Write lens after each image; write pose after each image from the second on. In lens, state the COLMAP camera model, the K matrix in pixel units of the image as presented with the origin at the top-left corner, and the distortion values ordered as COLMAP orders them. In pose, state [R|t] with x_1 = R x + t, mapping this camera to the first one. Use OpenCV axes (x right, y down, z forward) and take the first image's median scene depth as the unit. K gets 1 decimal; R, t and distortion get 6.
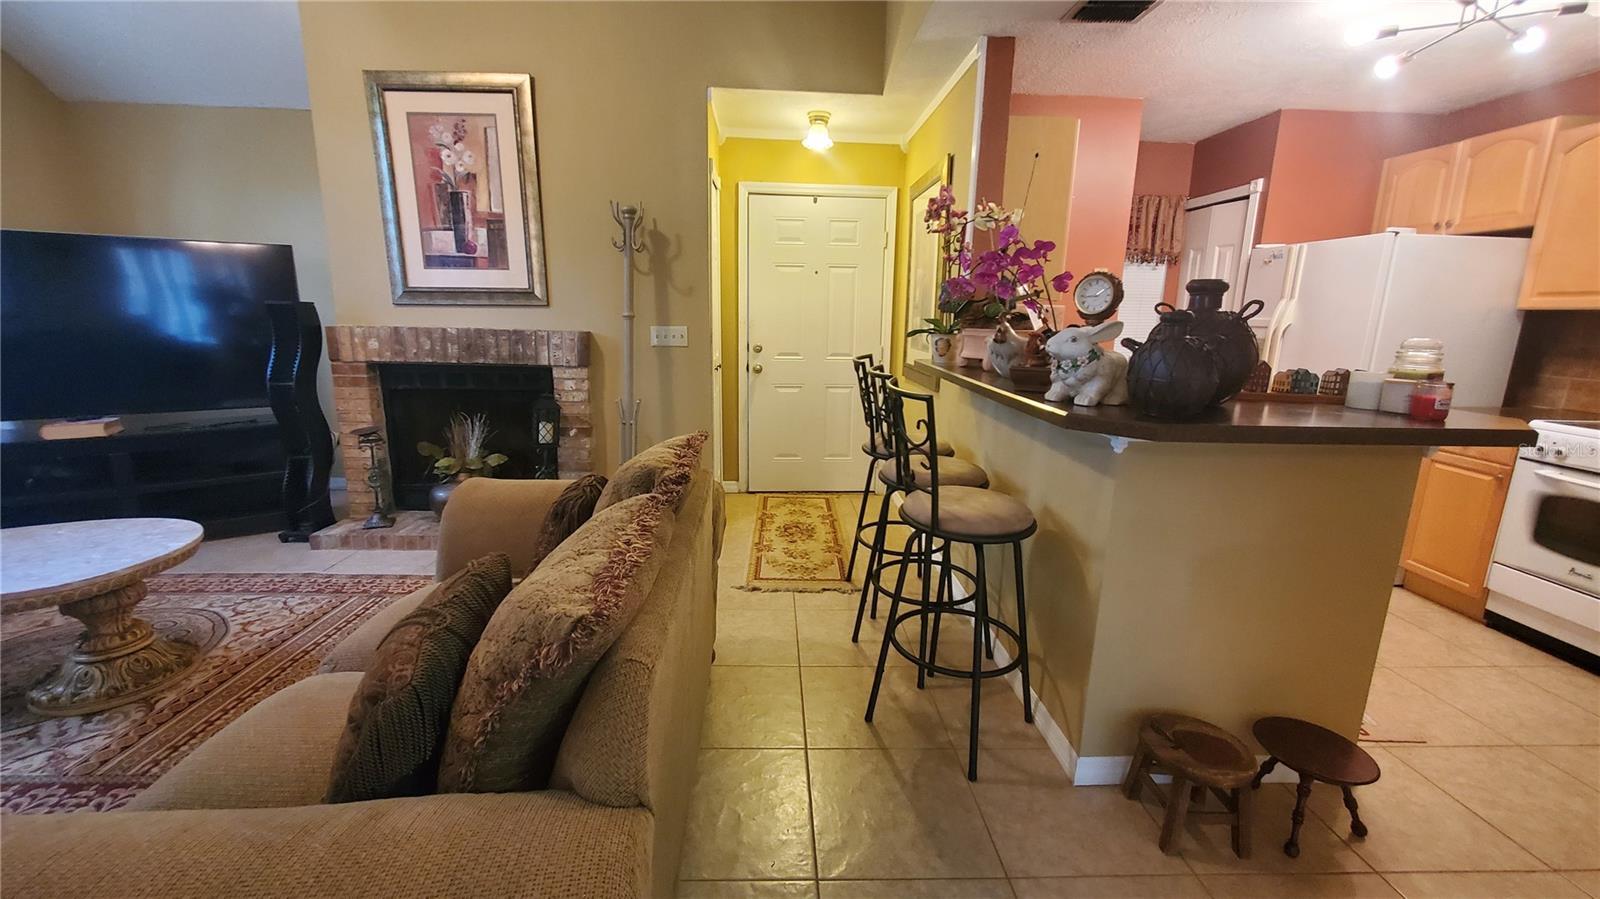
lens RADIAL K [[638.2, 0, 795.5], [0, 638.2, 437.3], [0, 0, 1]] dist [0.002889, -0.000886]
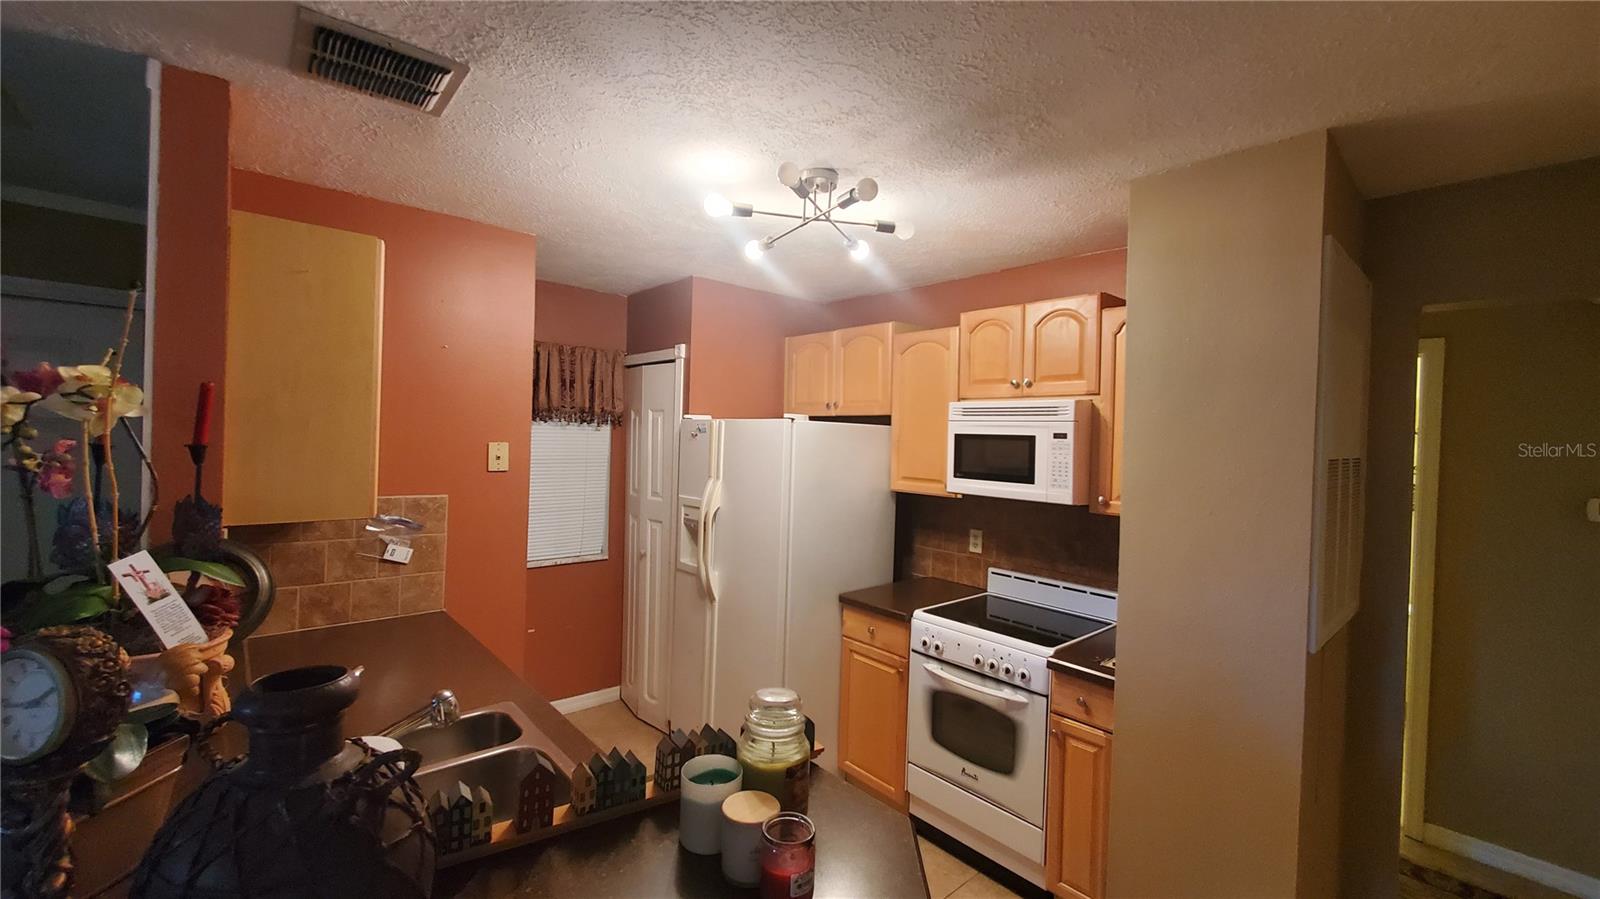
lens RADIAL K [[638.2, 0, 799.7], [0, 638.2, 428.9], [0, 0, 1]] dist [0.002889, -0.000886]
pose [[0.771704, 0.008024, 0.635931, 0.334097], [0.112320, 0.982483, -0.148697, -0.157848], [-0.625985, 0.186178, 0.757285, 0.270052]]
